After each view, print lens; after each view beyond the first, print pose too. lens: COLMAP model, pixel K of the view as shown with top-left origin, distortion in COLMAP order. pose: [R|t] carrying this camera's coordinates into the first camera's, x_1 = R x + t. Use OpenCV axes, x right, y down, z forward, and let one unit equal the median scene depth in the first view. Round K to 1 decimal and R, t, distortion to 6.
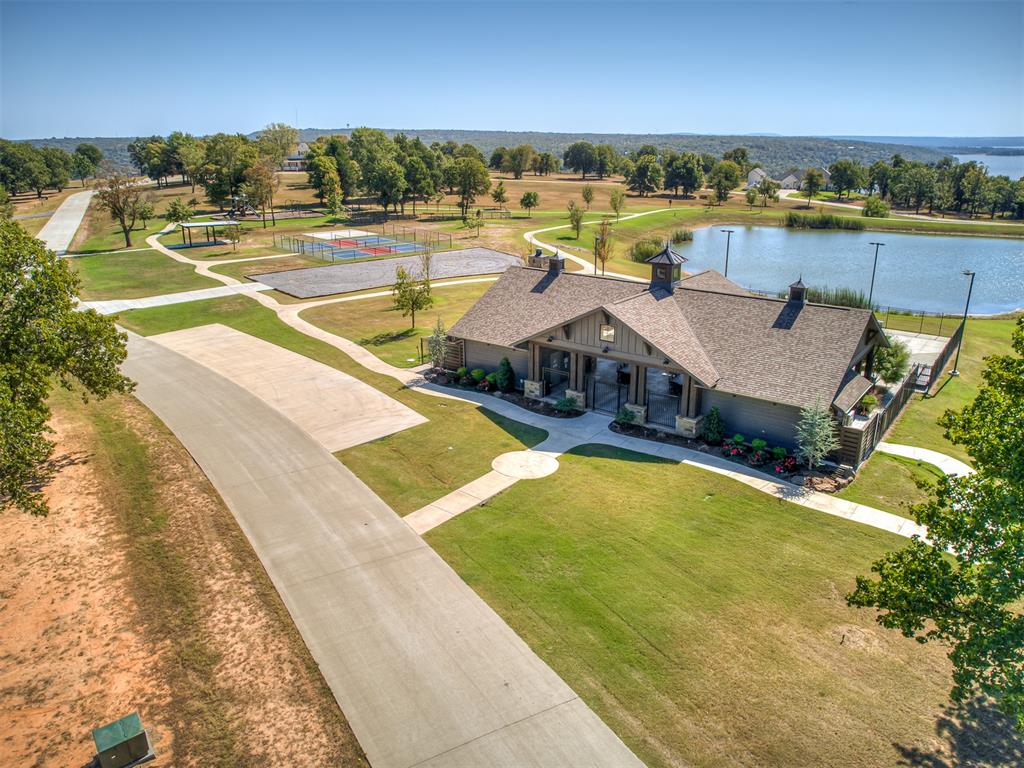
lens RADIAL K [[747.9, 0, 512.0], [0, 747.9, 384.0], [0, 0, 1]] dist [-0.073420, 0.005005]
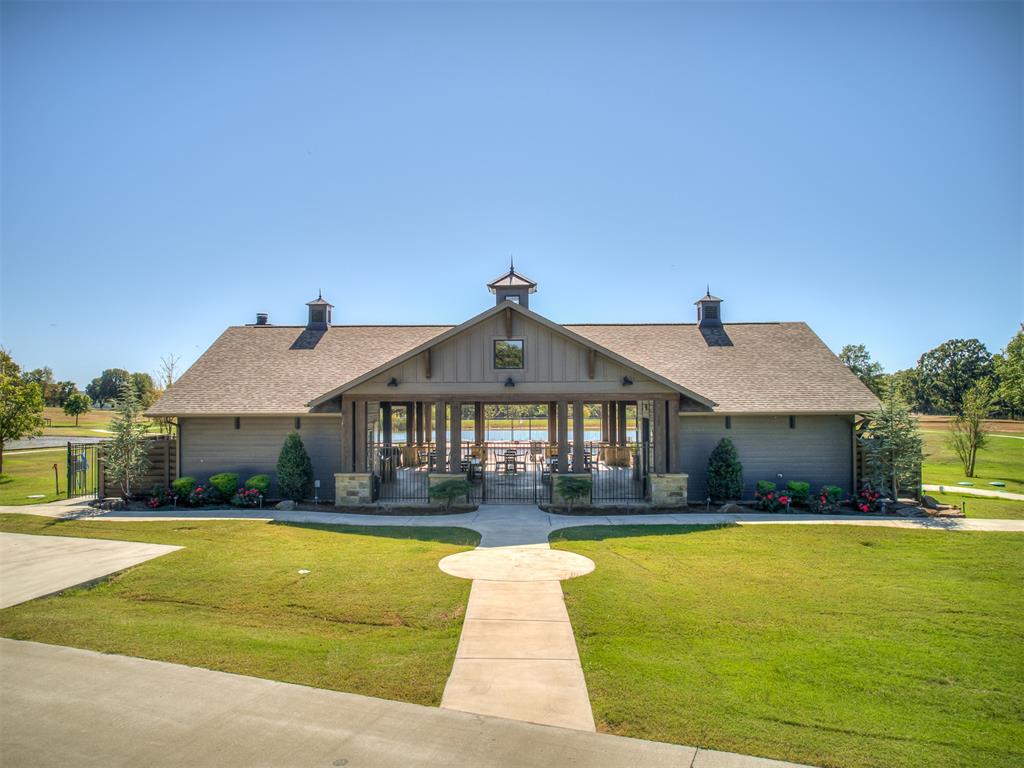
lens RADIAL K [[747.9, 0, 512.0], [0, 747.9, 384.0], [0, 0, 1]] dist [-0.073420, 0.005005]
pose [[0.811977, 0.006618, 0.583652, -0.208704], [0.188456, 0.943410, -0.272878, 0.113051], [-0.552429, 0.331563, 0.764780, 0.573941]]
